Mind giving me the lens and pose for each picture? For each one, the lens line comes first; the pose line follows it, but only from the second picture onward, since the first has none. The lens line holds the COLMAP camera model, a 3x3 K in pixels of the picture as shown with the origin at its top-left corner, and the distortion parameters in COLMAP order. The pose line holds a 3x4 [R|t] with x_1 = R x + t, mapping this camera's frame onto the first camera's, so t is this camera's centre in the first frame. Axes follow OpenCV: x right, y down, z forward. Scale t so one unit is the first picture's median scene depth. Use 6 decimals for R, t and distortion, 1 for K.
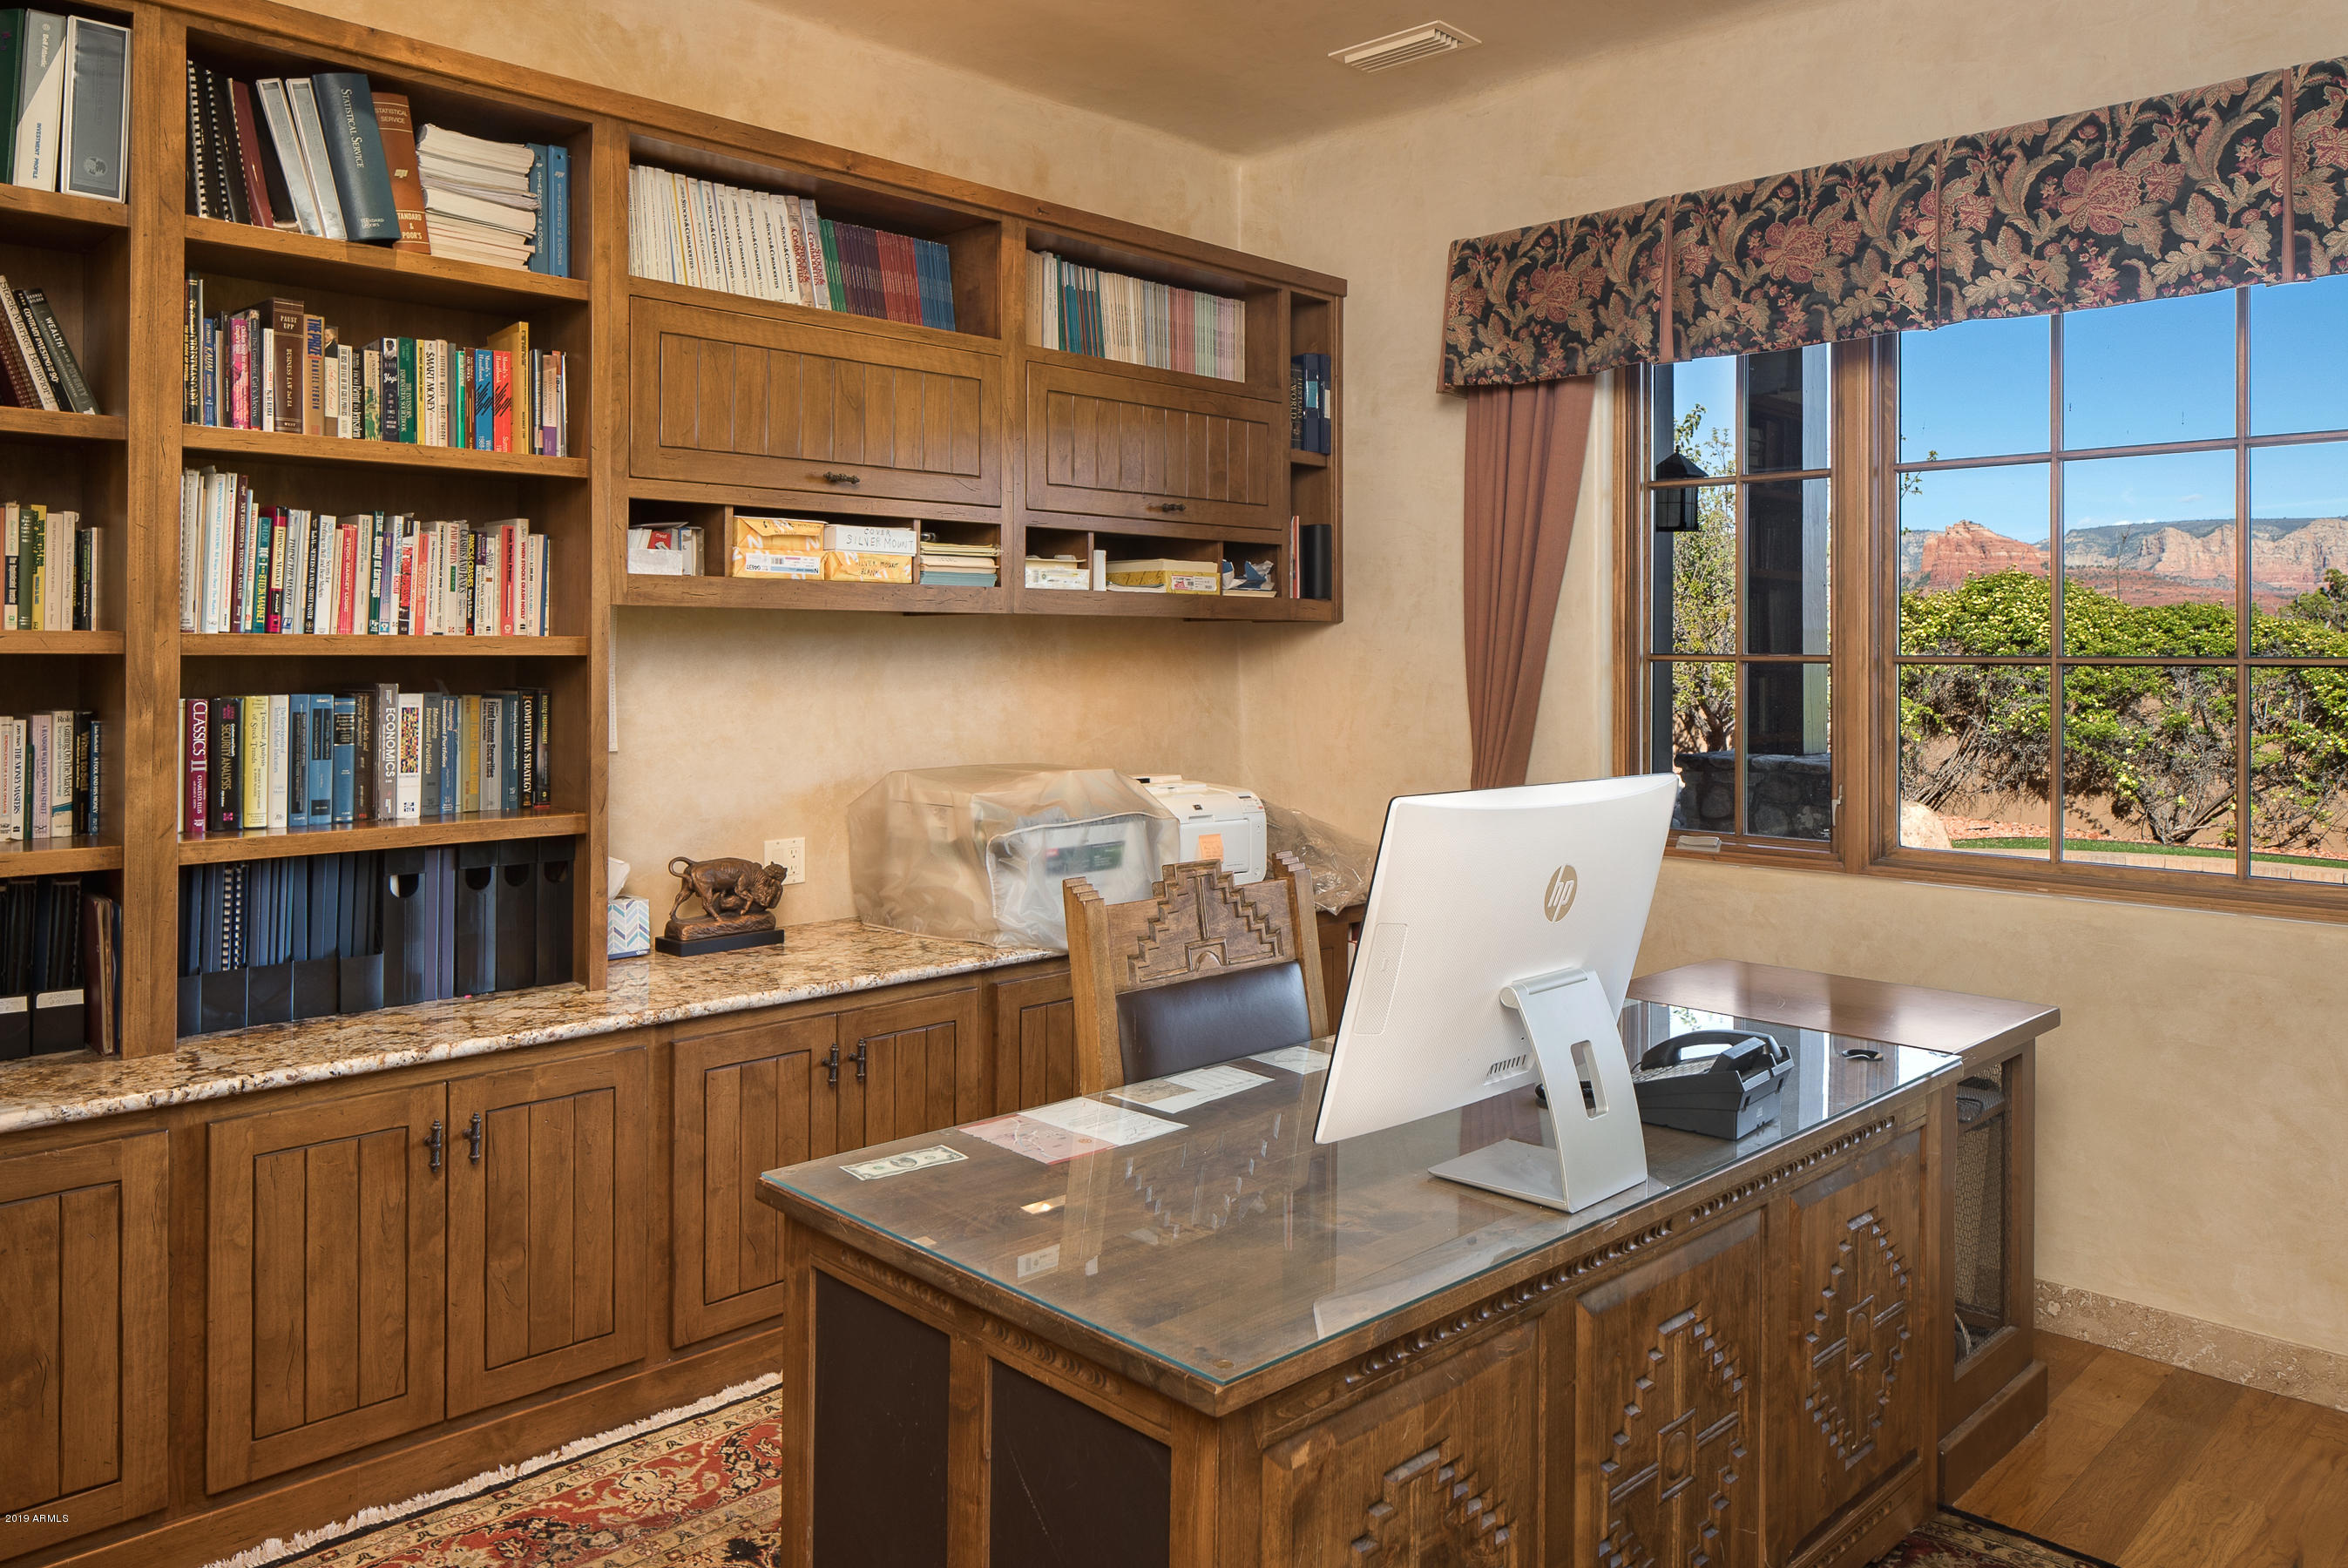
lens RADIAL K [[1670.0, 0, 1174.0], [0, 1670.0, 784.0], [0, 0, 1]] dist [-0.021398, -0.004289]
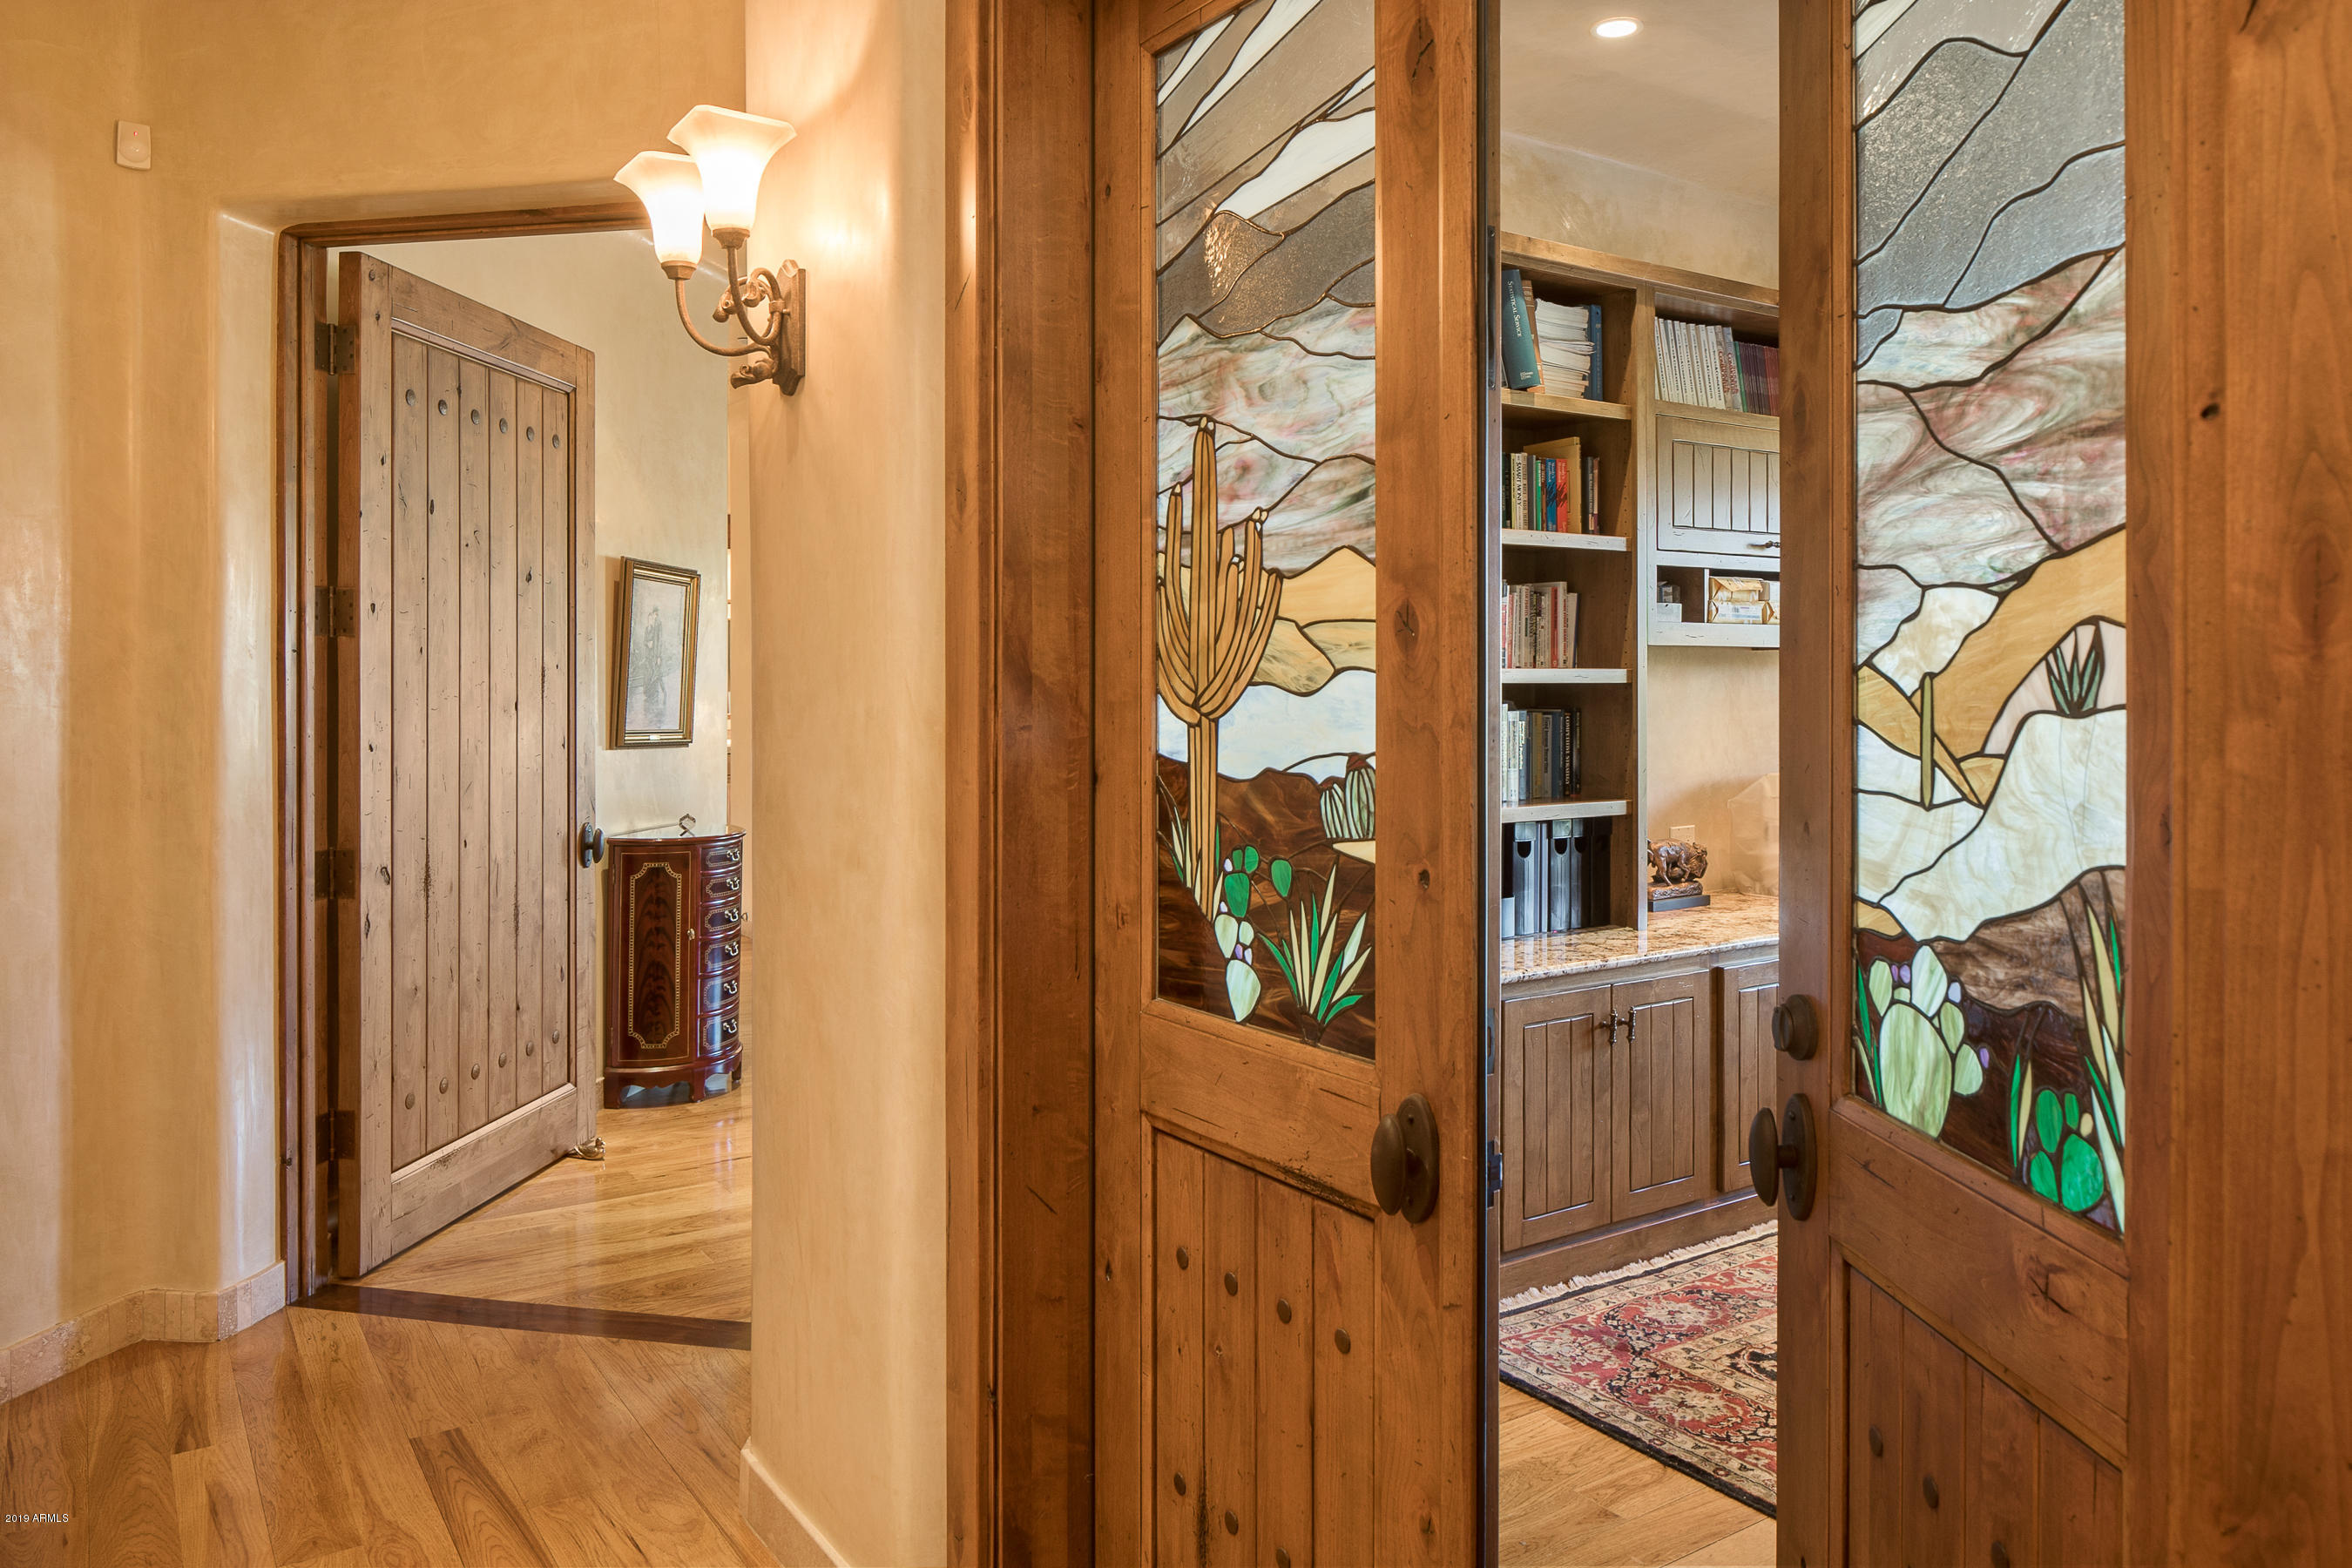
lens RADIAL K [[1673.0, 0, 1176.0], [0, 1673.0, 784.0], [0, 0, 1]] dist [-0.021398, -0.004289]
pose [[0.979671, 0.012497, -0.200222, -0.495002], [-0.014732, 0.999845, -0.009673, 0.026268], [0.200070, 0.012426, 0.979703, -0.451288]]
